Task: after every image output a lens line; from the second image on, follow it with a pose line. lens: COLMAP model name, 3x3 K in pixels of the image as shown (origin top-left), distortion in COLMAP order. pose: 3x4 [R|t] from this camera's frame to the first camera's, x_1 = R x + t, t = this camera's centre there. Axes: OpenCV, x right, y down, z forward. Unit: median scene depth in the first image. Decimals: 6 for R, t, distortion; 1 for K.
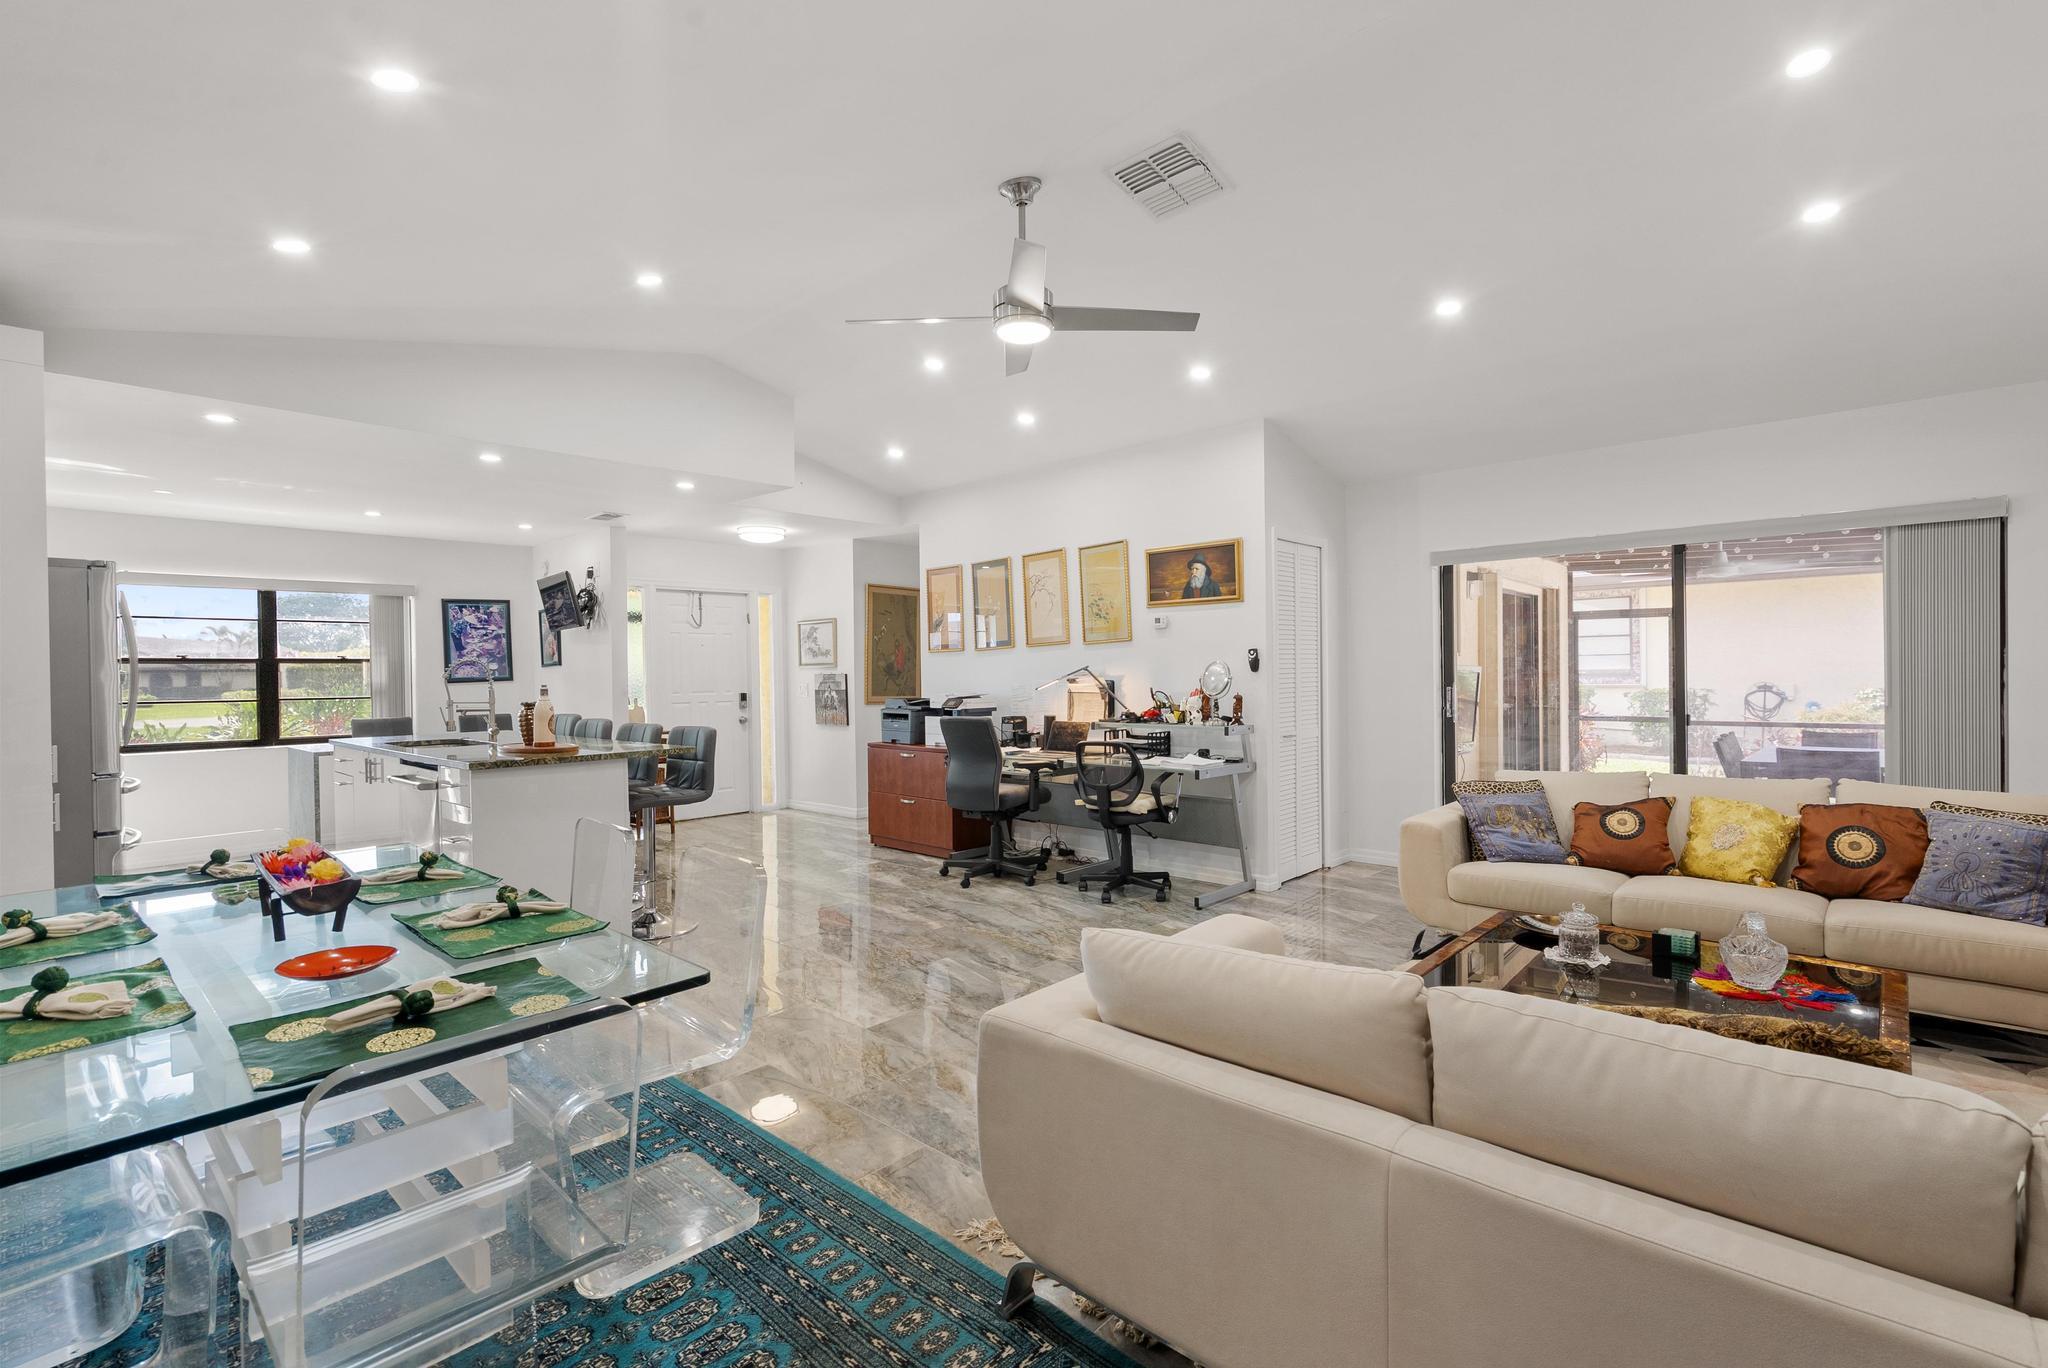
lens RADIAL K [[923.6, 0, 1027.4], [0, 923.6, 678.0], [0, 0, 1]] dist [-0.019743, 0.016041]
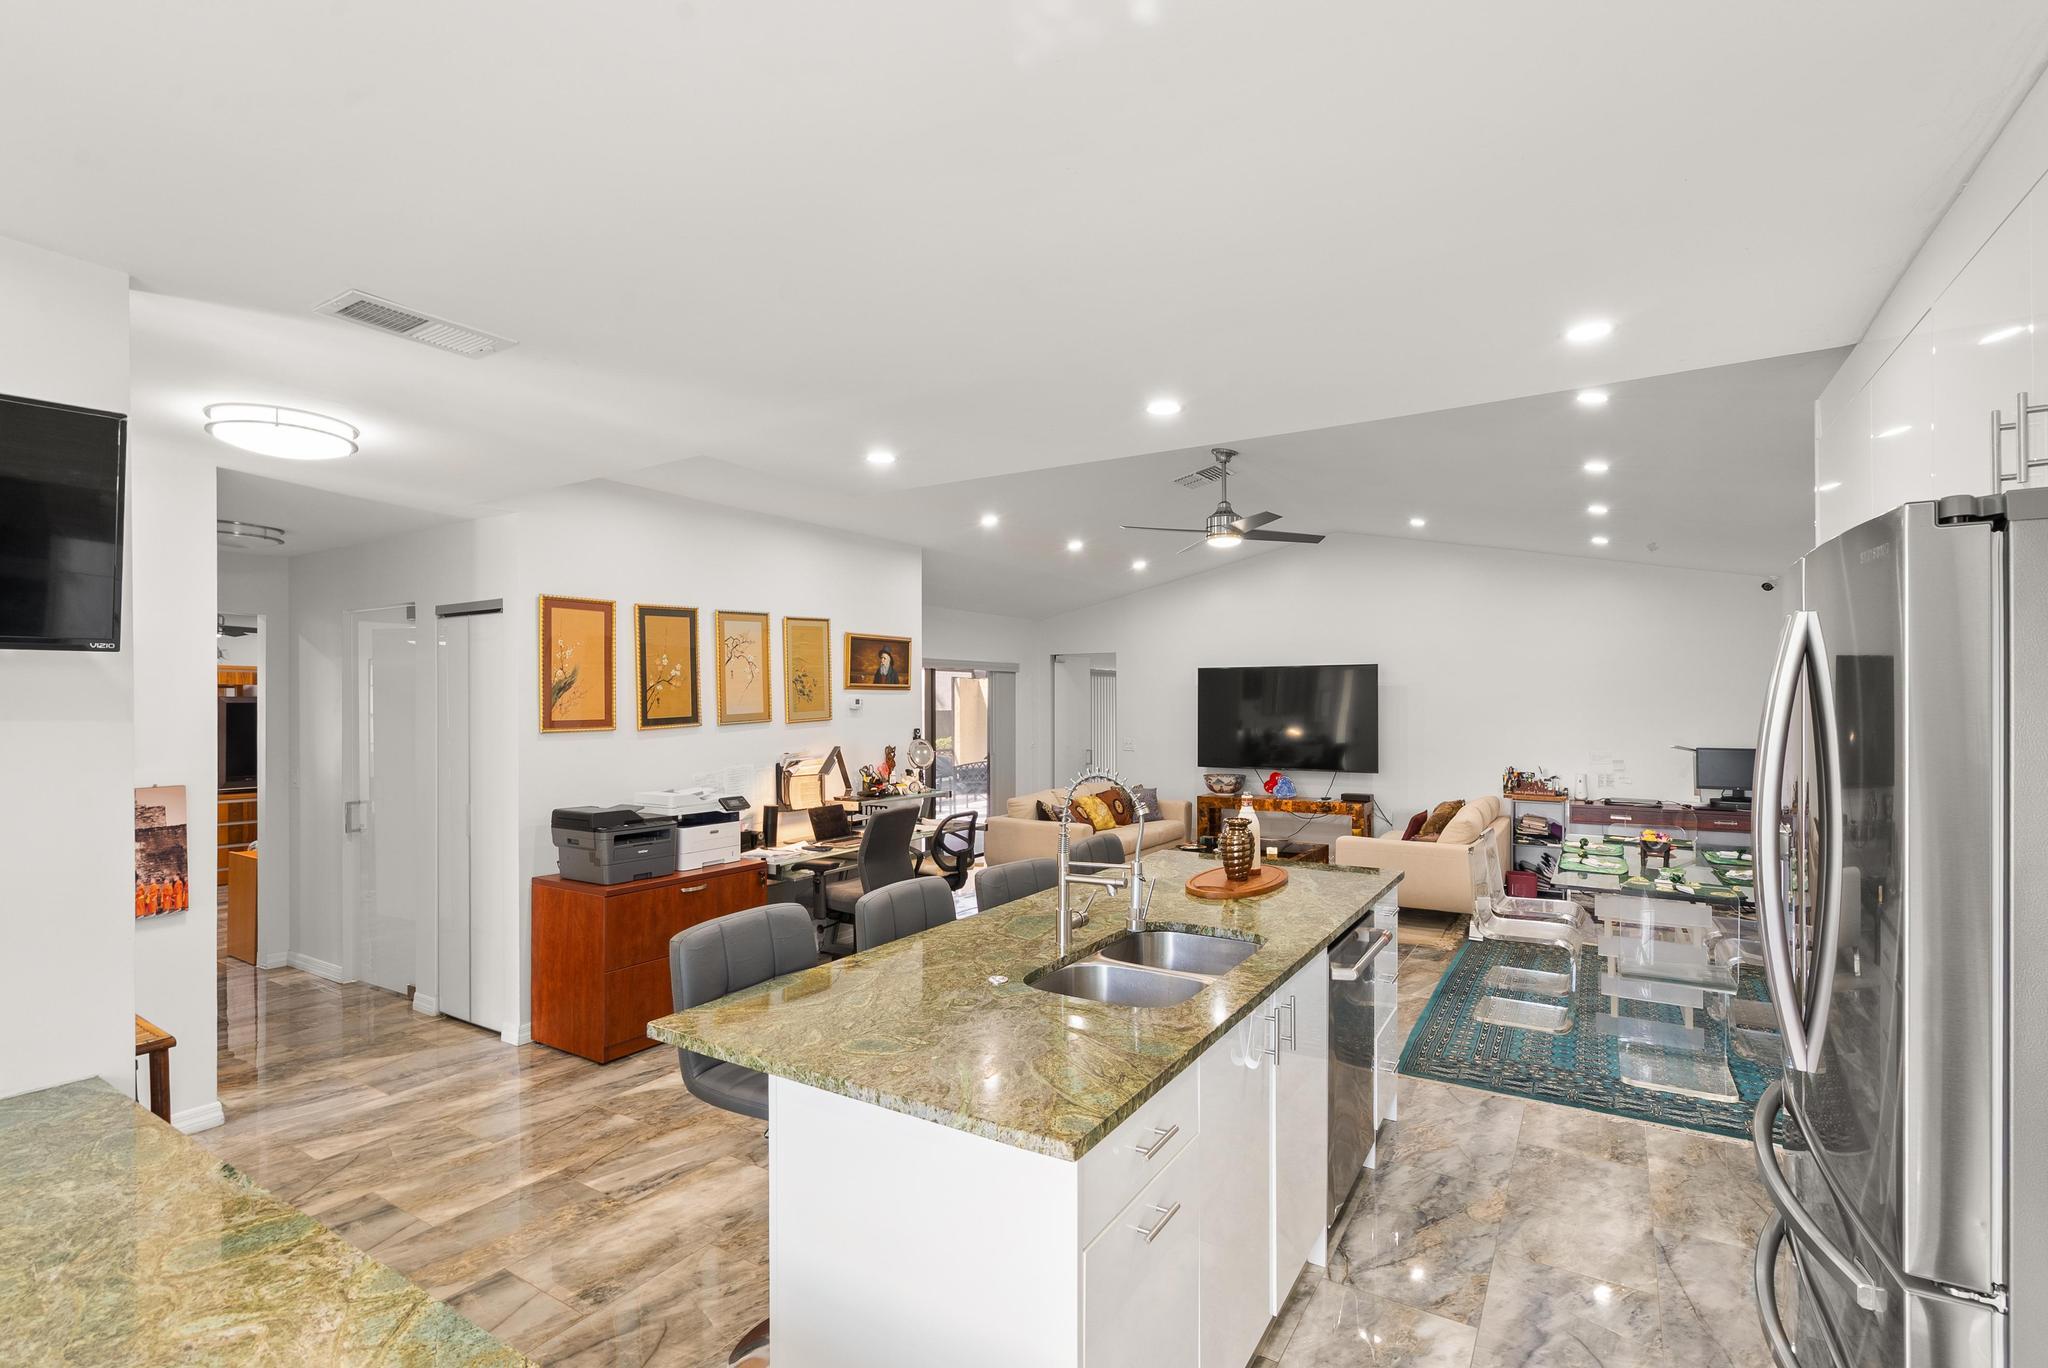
lens RADIAL K [[938.1, 0, 1023.4], [0, 938.1, 698.0], [0, 0, 1]] dist [-0.003198, 0.000583]
pose [[-0.179109, 0.020902, 0.983607, -0.787420], [0.013717, 0.999730, -0.018747, -0.035813], [-0.983734, 0.010134, -0.179347, 0.827322]]
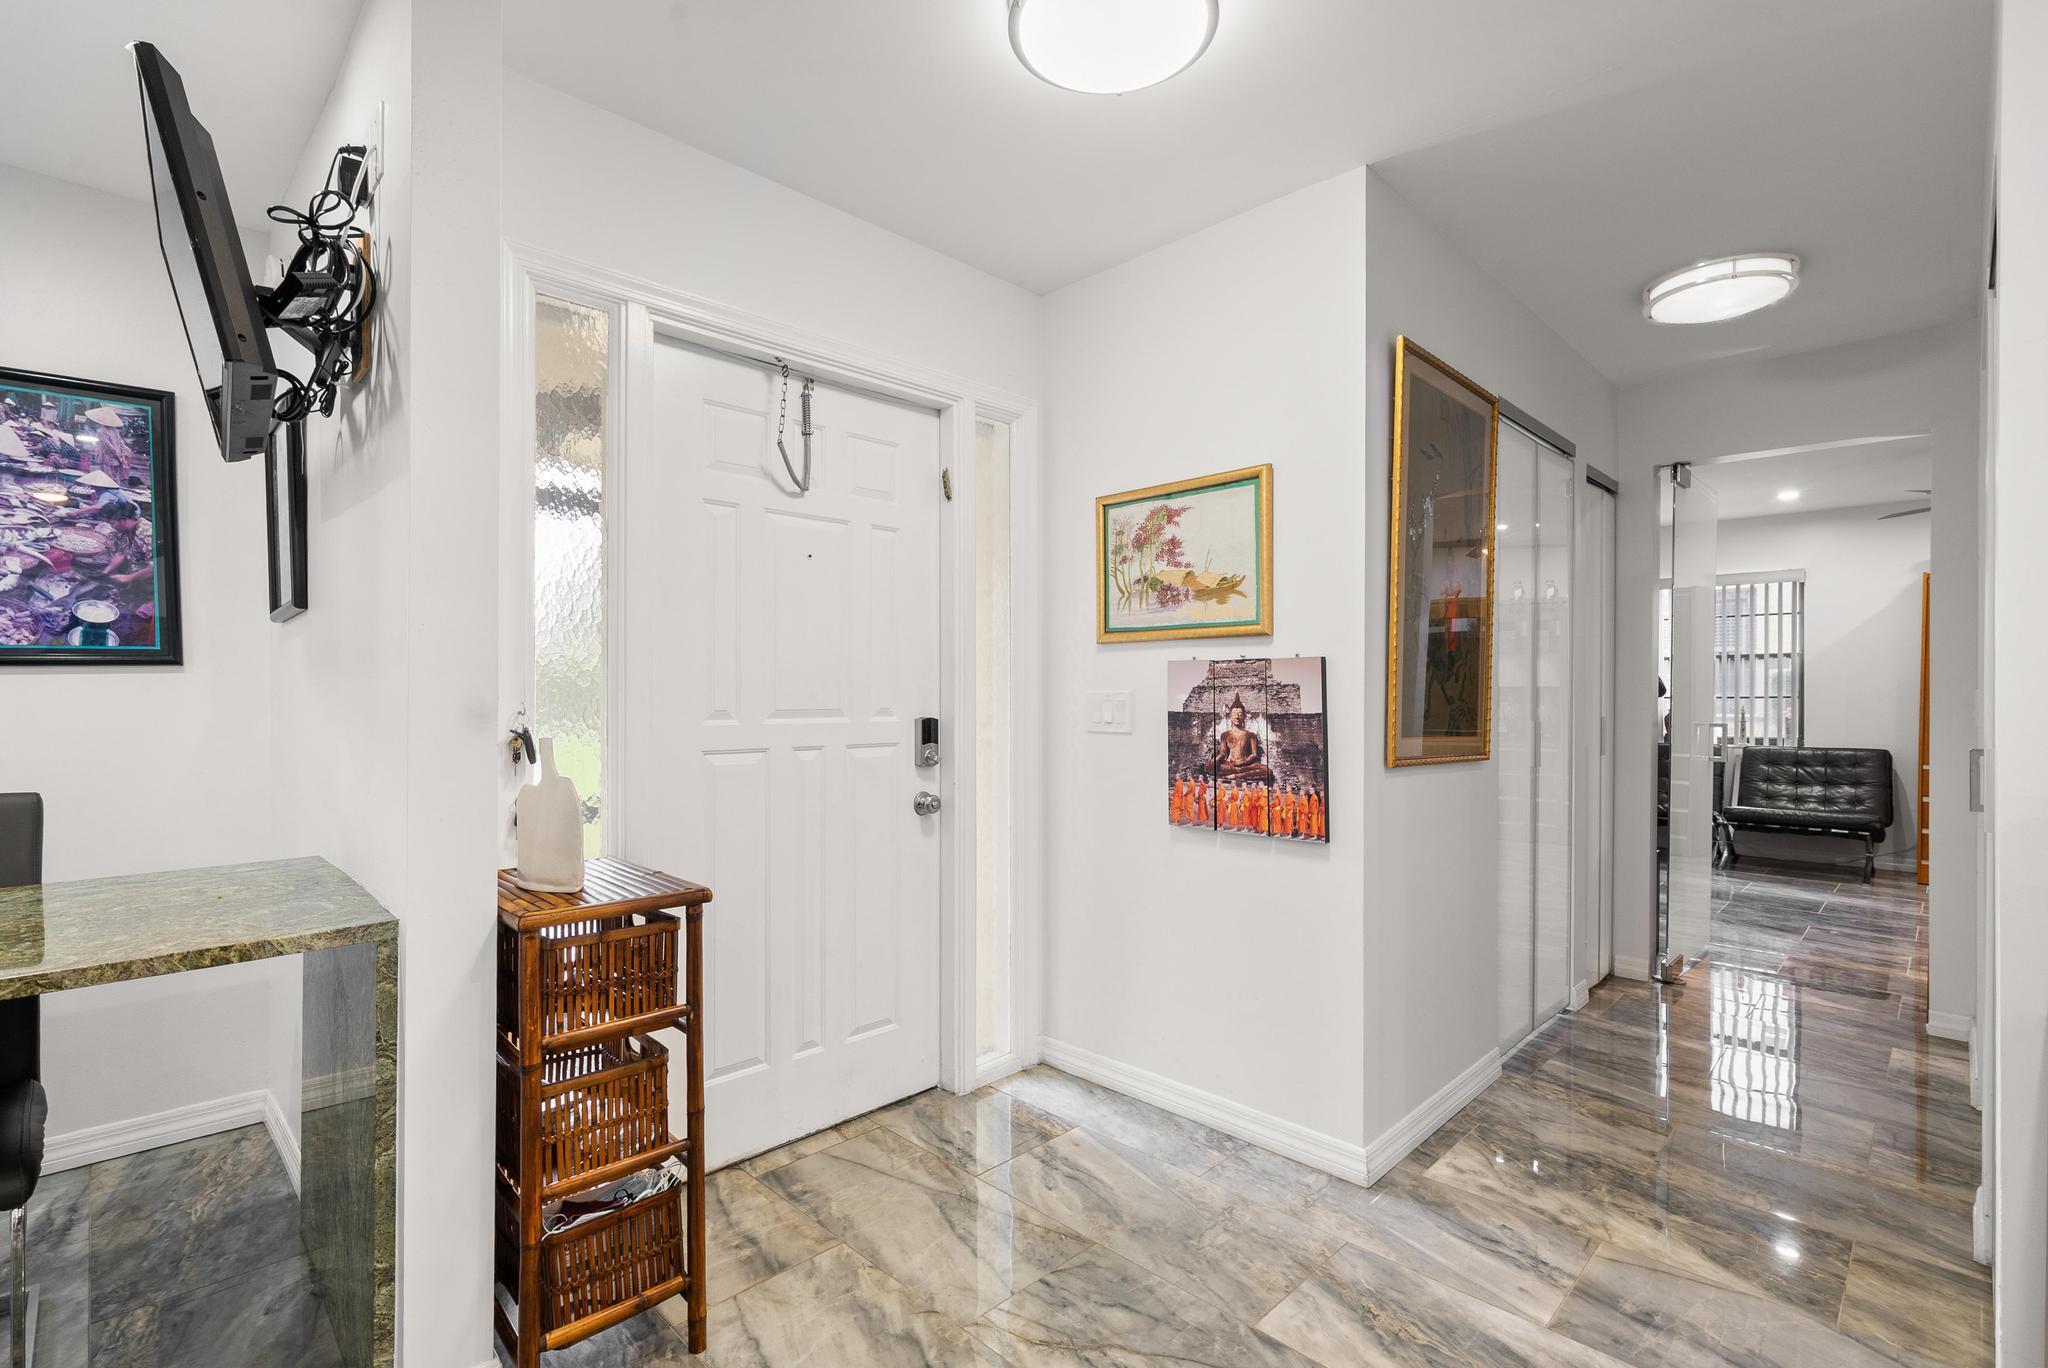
lens RADIAL K [[939.4, 0, 1020.5], [0, 939.4, 694.4], [0, 0, 1]] dist [-0.003892, 0.000834]
pose [[0.998710, 0.016236, -0.048104, -0.320516], [-0.016466, 0.999855, -0.004398, 0.011055], [0.048026, 0.005184, 0.998833, 0.833492]]
